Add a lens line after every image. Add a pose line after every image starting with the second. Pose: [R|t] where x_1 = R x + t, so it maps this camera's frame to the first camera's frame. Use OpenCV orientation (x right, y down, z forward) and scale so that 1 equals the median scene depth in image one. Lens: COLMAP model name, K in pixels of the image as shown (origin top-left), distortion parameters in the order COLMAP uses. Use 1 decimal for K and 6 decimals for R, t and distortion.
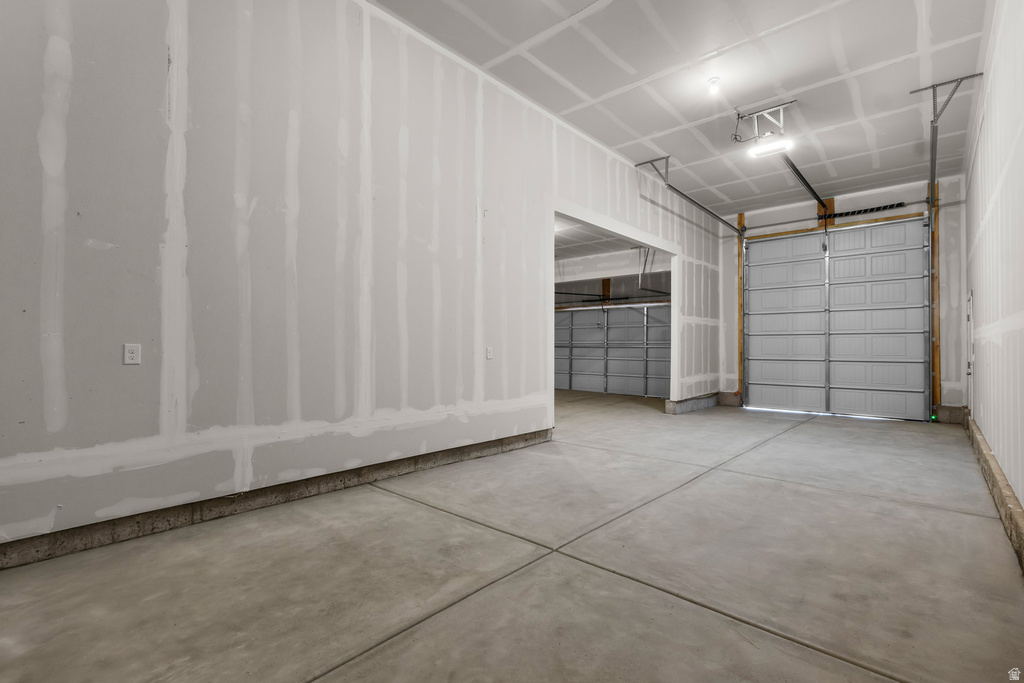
lens RADIAL K [[472.3, 0, 510.5], [0, 472.3, 332.2], [0, 0, 1]] dist [0.000967, 0.000909]
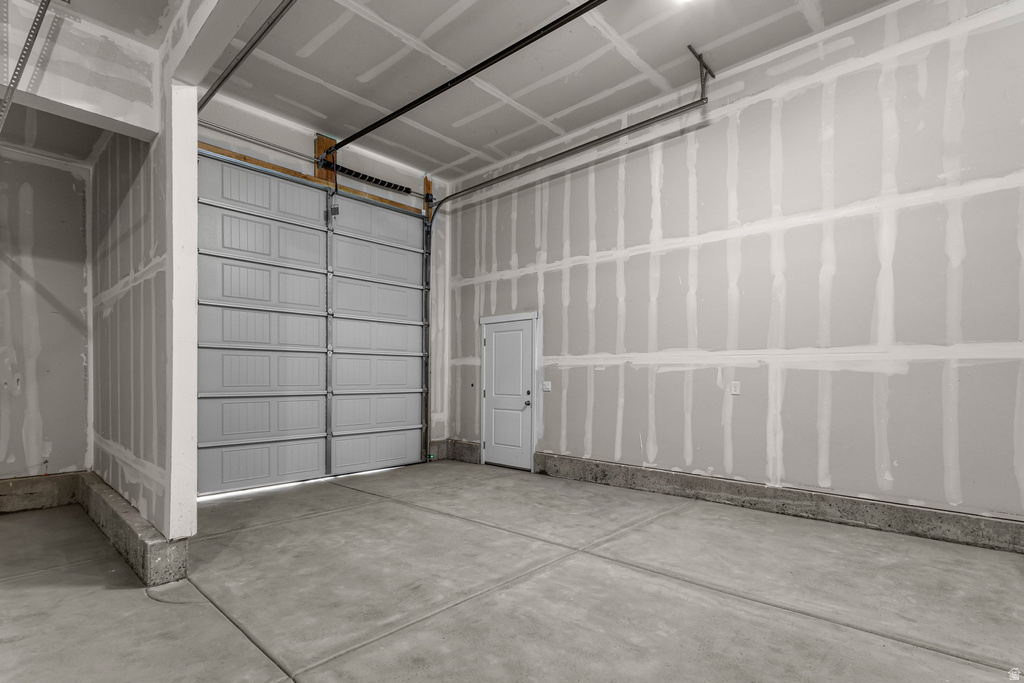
lens RADIAL K [[491.5, 0, 512.8], [0, 491.5, 377.6], [0, 0, 1]] dist [0.000318, 0.000266]
pose [[0.017101, -0.004394, 0.999844, 0.027755], [-0.035489, 0.999358, 0.004999, 0.037866], [-0.999224, -0.035569, 0.016934, 1.109613]]
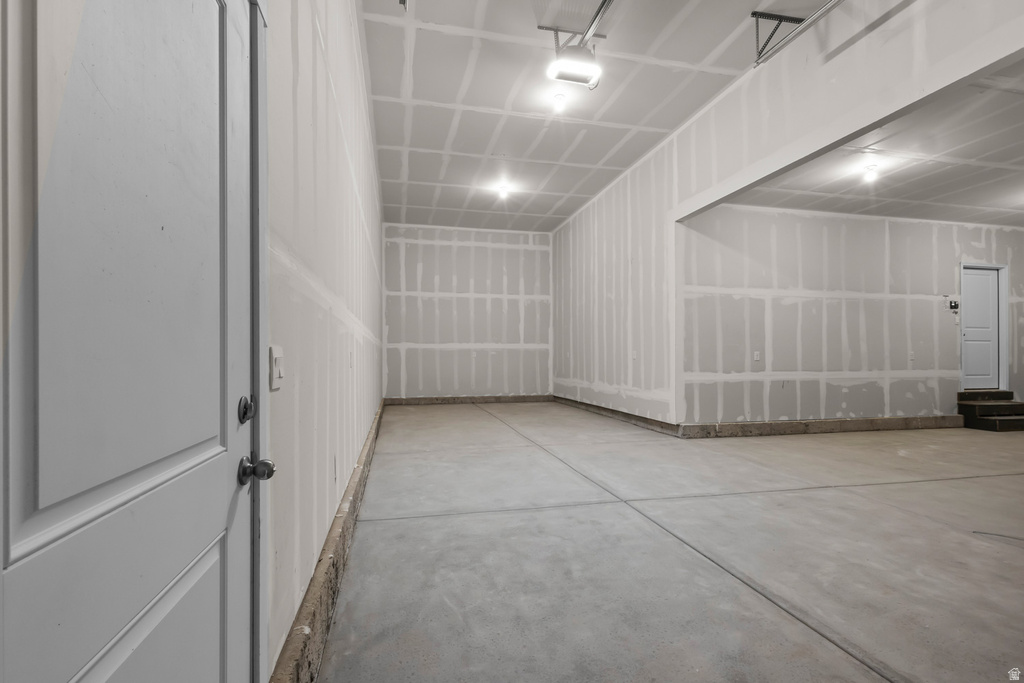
lens RADIAL K [[481.5, 0, 510.9], [0, 481.5, 354.1], [0, 0, 1]] dist [0.001978, 0.000847]
pose [[-0.573672, -0.010281, -0.819020, 1.159872], [0.023824, 0.999289, -0.029232, 0.061332], [0.818738, -0.036282, -0.573019, 1.274819]]
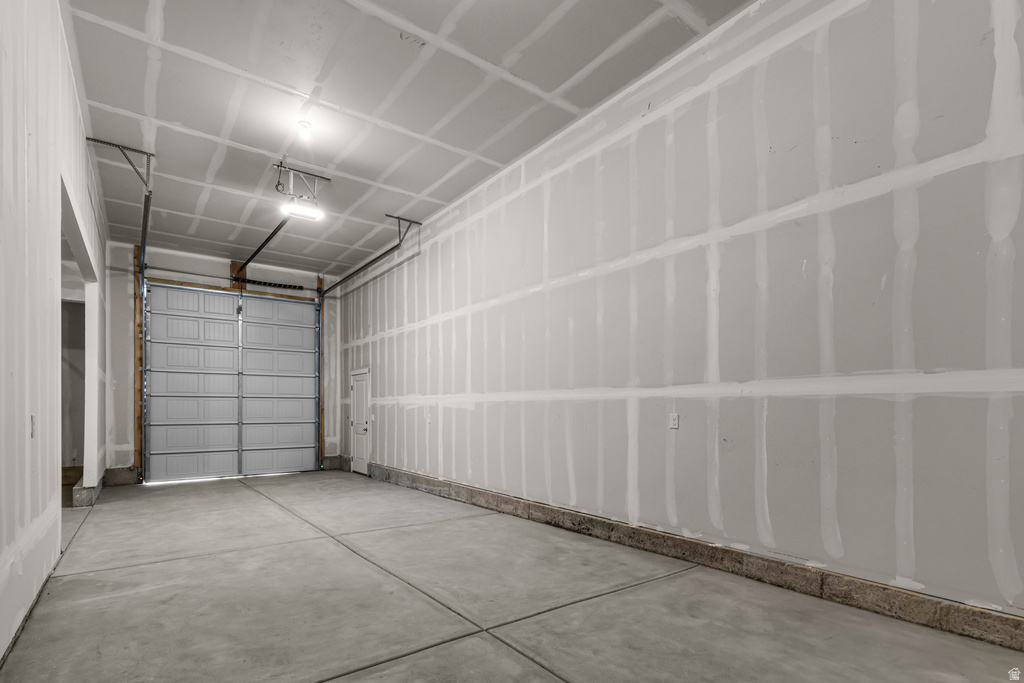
lens RADIAL K [[499.9, 0, 511.9], [0, 499.9, 402.3], [0, 0, 1]] dist [0.001996, 0.001547]
pose [[0.200033, 0.011880, 0.979717, -0.376681], [-0.029476, 0.999547, -0.006102, 0.006156], [-0.979346, -0.027657, 0.200293, 0.328318]]
